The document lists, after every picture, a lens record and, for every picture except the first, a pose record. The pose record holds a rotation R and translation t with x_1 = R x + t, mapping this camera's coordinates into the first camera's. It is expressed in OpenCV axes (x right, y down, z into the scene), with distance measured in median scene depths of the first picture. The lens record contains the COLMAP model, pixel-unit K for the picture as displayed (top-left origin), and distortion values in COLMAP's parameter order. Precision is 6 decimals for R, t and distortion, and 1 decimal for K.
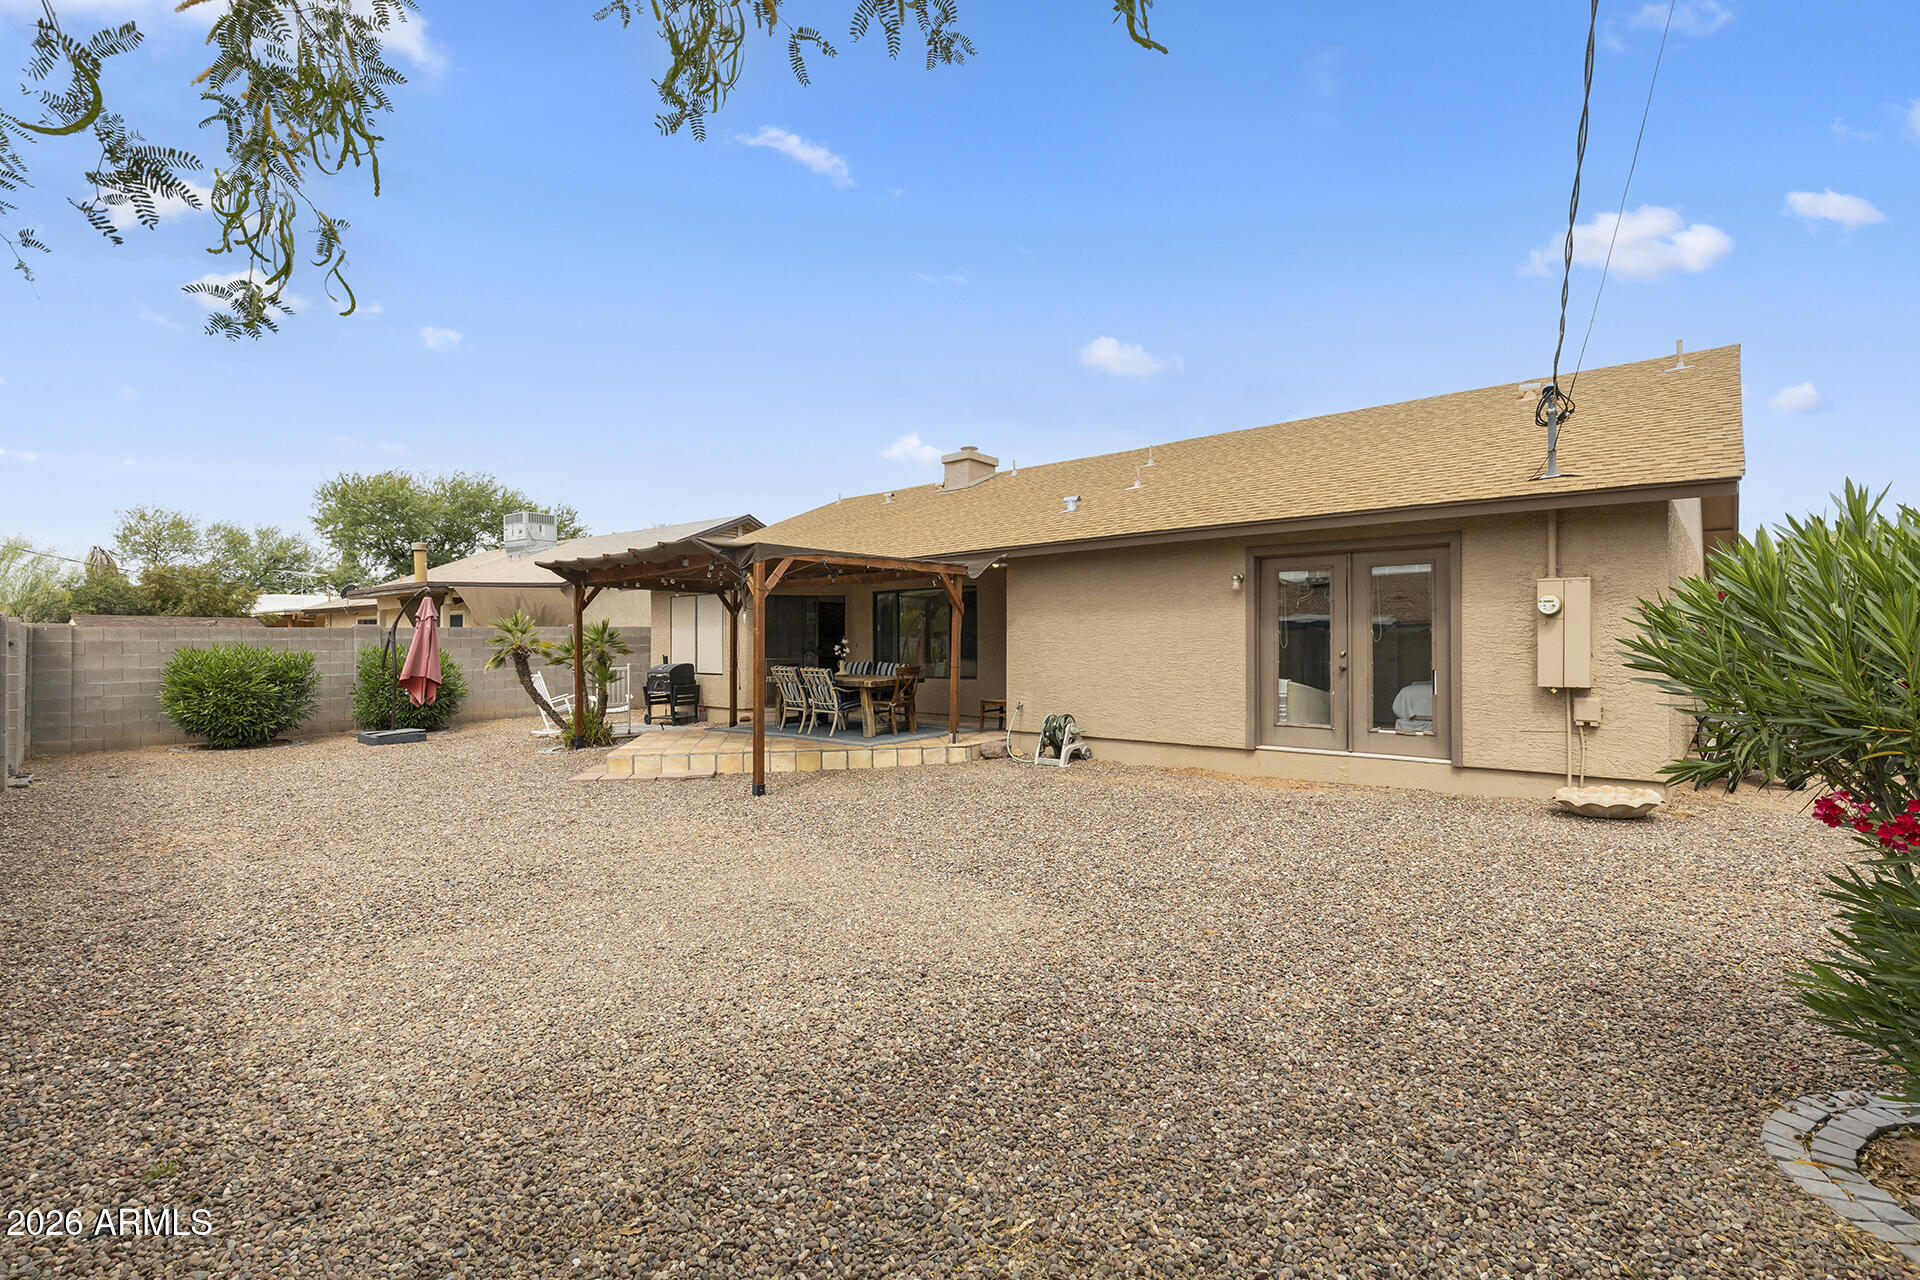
lens RADIAL K [[873.0, 0, 950.1], [0, 873.0, 642.8], [0, 0, 1]] dist [0.004305, 0.000896]
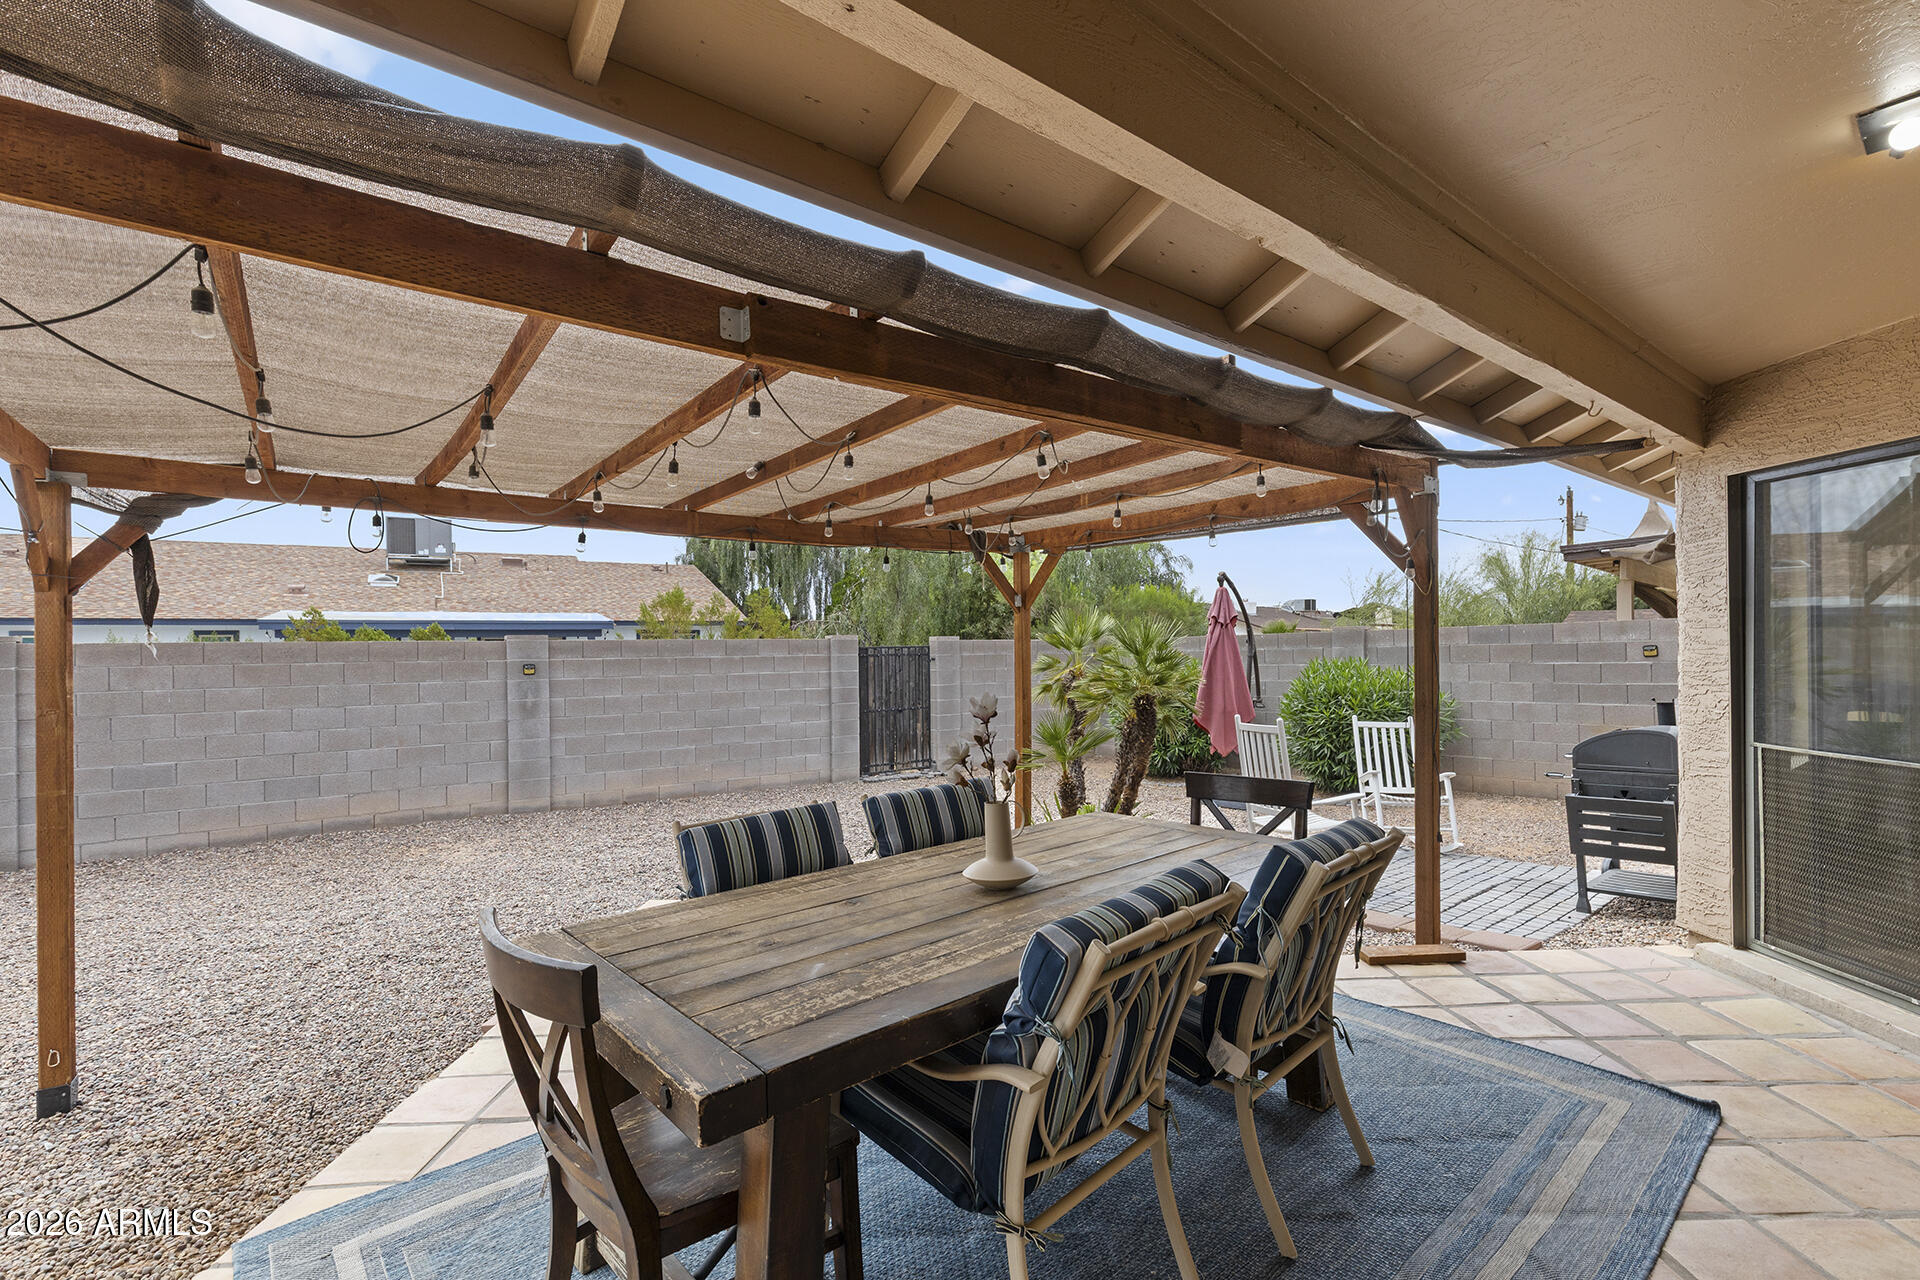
lens RADIAL K [[873.0, 0, 963.9], [0, 873.0, 640.6], [0, 0, 1]] dist [0.004305, 0.000896]
pose [[-0.160692, -0.000241, -0.987005, 0.075198], [0.019558, 0.999803, -0.003428, -0.017938], [0.986811, -0.019855, -0.160655, 1.108375]]
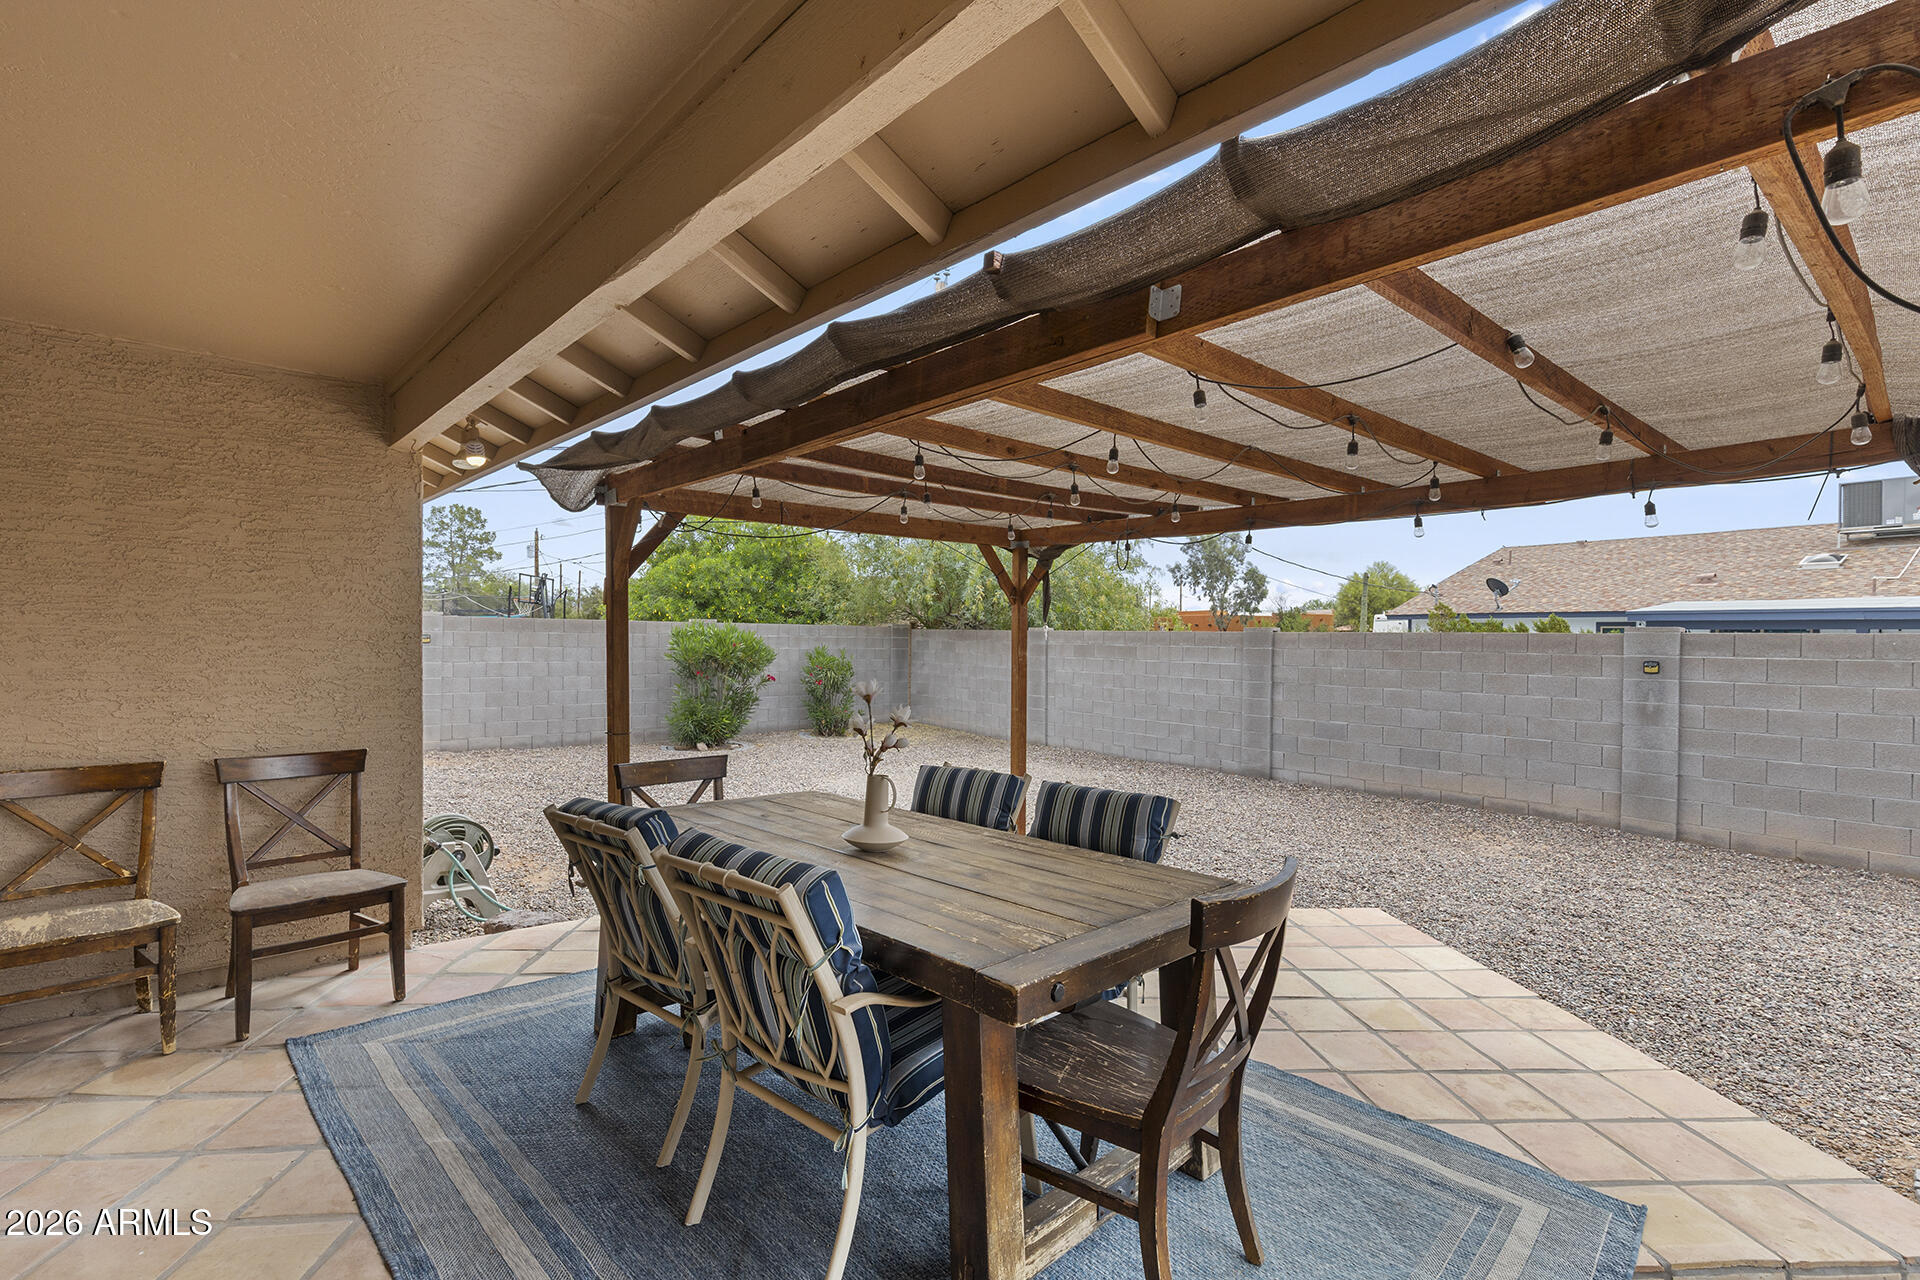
lens RADIAL K [[873.0, 0, 950.0], [0, 873.0, 649.1], [0, 0, 1]] dist [0.004305, 0.000896]
pose [[-0.994643, -0.009951, 0.102888, -0.179776], [-0.009248, 0.999931, 0.007310, -0.016234], [-0.102953, 0.006319, -0.994666, 1.319670]]
